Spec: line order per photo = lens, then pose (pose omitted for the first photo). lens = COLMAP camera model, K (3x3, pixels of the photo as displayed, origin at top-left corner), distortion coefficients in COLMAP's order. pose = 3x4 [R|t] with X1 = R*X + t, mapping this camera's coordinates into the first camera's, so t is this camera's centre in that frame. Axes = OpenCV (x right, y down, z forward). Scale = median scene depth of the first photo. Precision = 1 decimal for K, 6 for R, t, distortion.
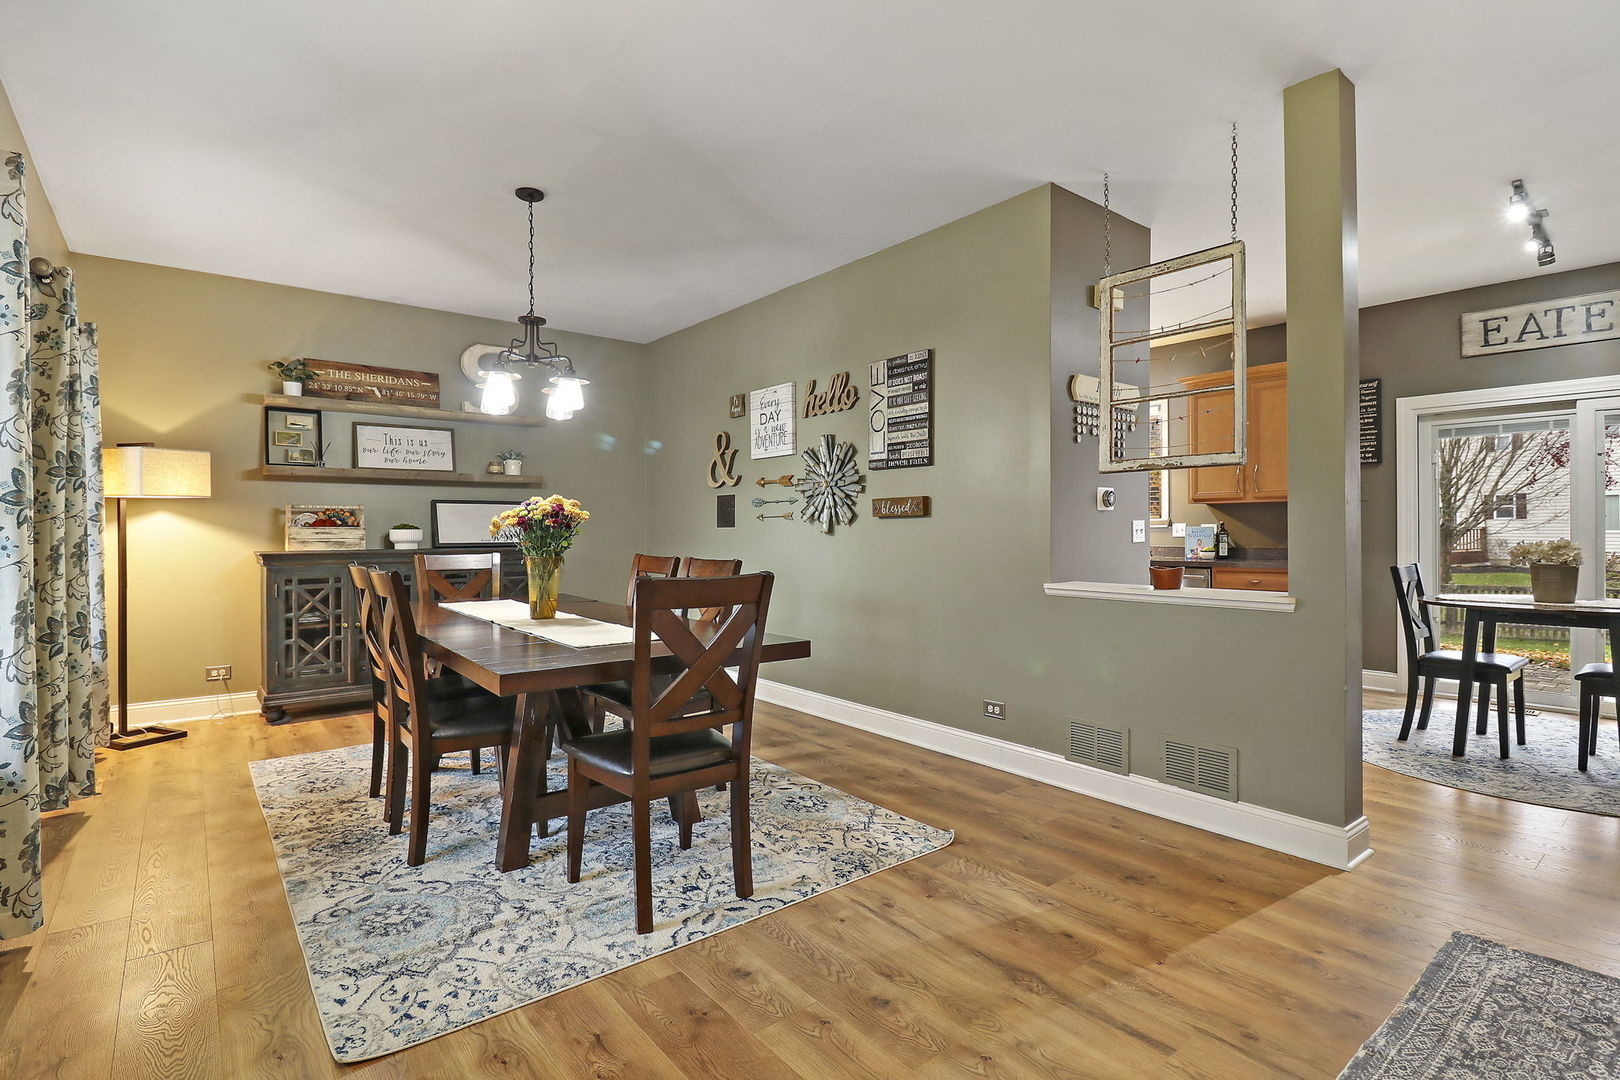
lens RADIAL K [[780.5, 0, 804.9], [0, 780.5, 527.7], [0, 0, 1]] dist [-0.006225, -0.005689]
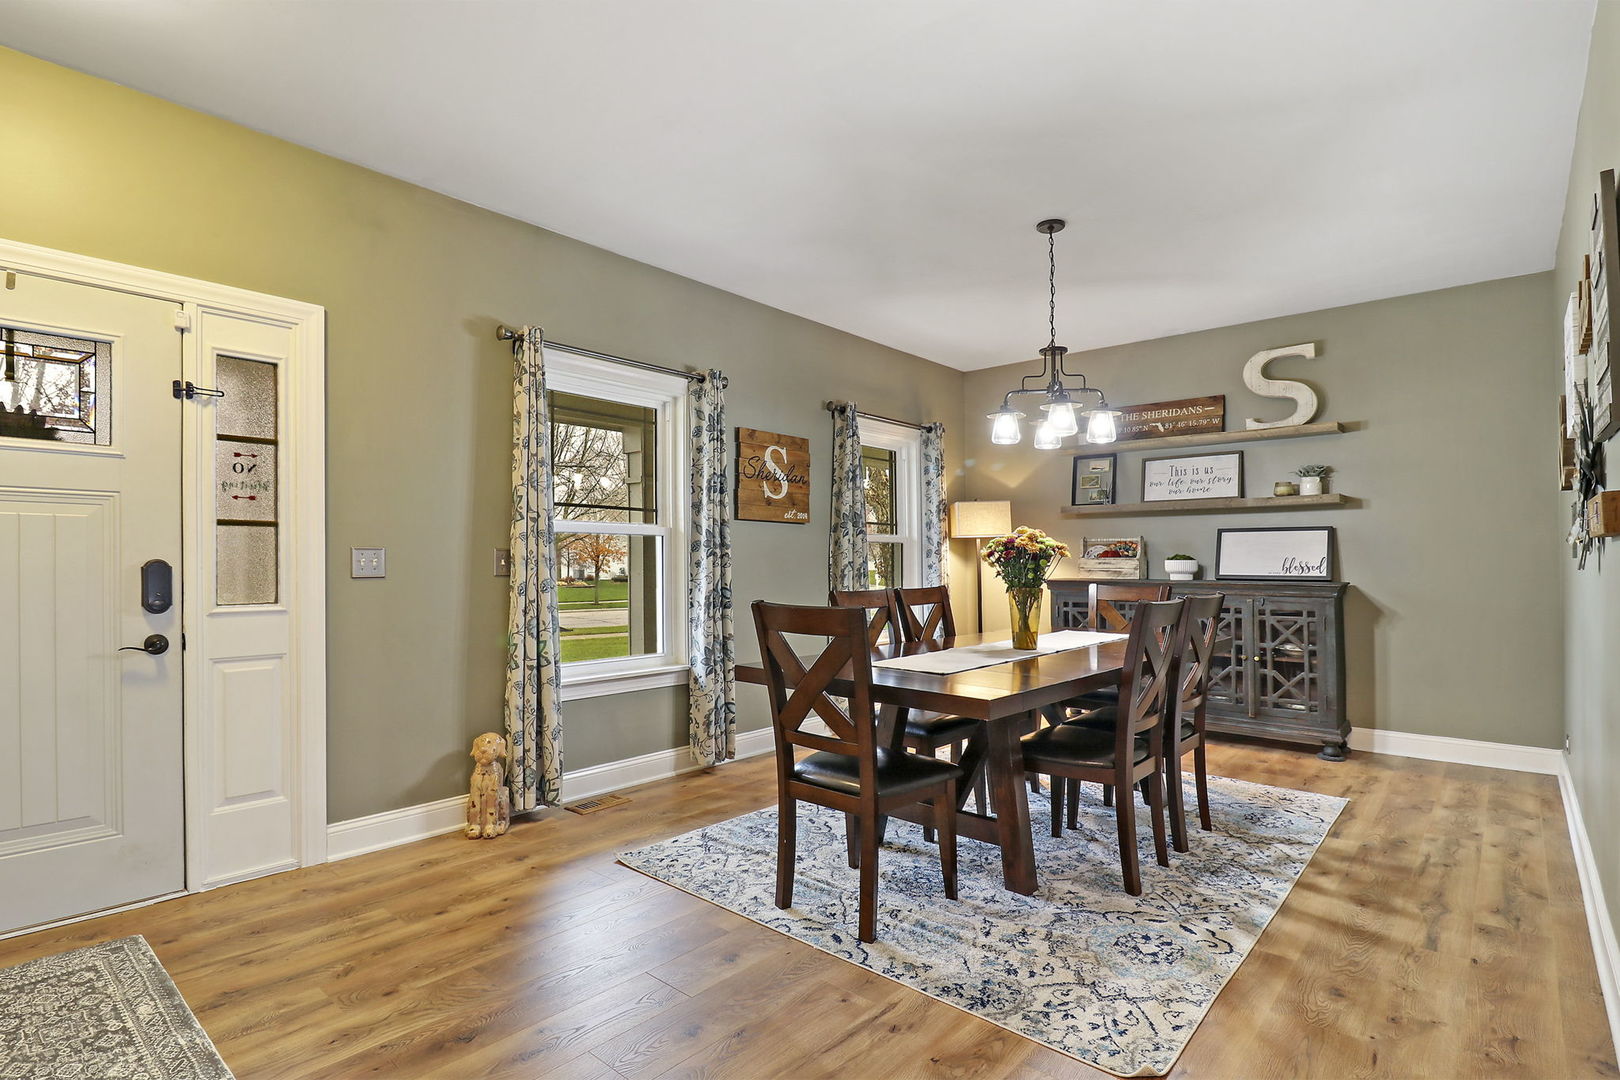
lens RADIAL K [[806.0, 0, 799.5], [0, 806.0, 549.7], [0, 0, 1]] dist [-0.009386, -0.005222]
pose [[0.160880, -0.009548, -0.986928, 0.521614], [-0.001088, 0.999951, -0.009851, -0.000599], [0.986973, 0.002658, 0.160862, 0.440162]]
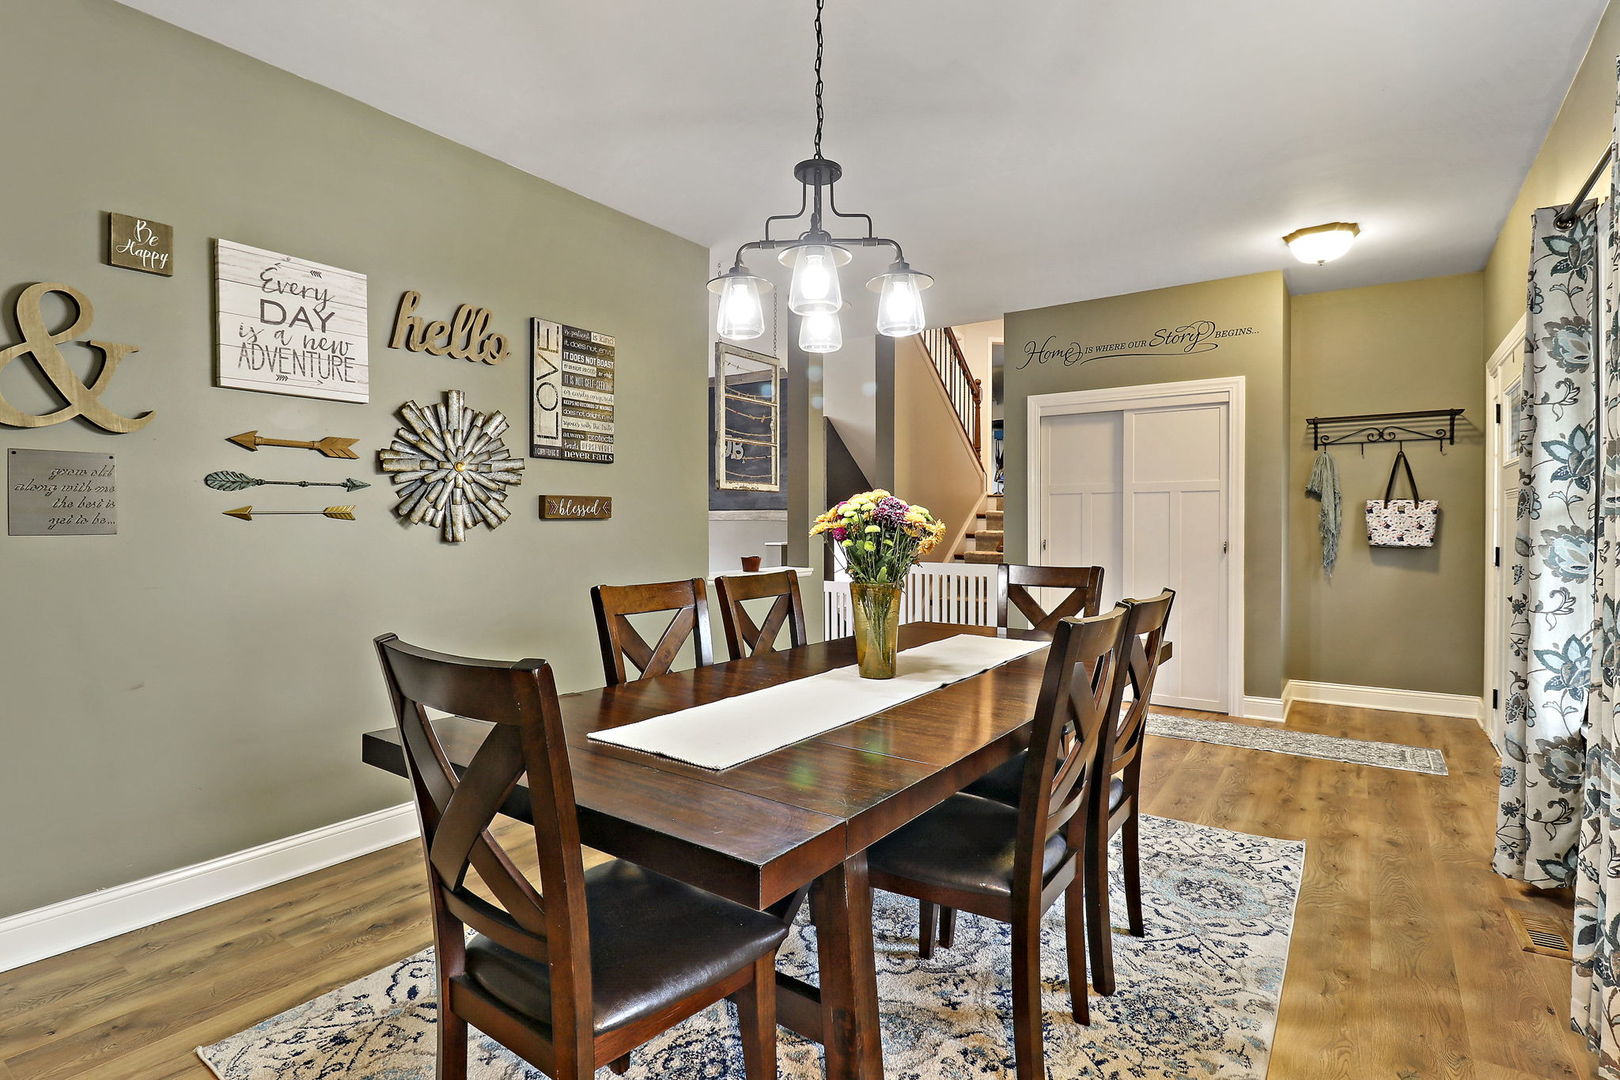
lens RADIAL K [[780.5, 0, 821.0], [0, 780.5, 532.4], [0, 0, 1]] dist [-0.006225, -0.005689]
pose [[-0.287905, -0.011360, 0.957592, -0.771179], [-0.004202, 0.999935, 0.010599, -0.009641], [-0.957650, -0.000972, -0.287934, 1.003609]]
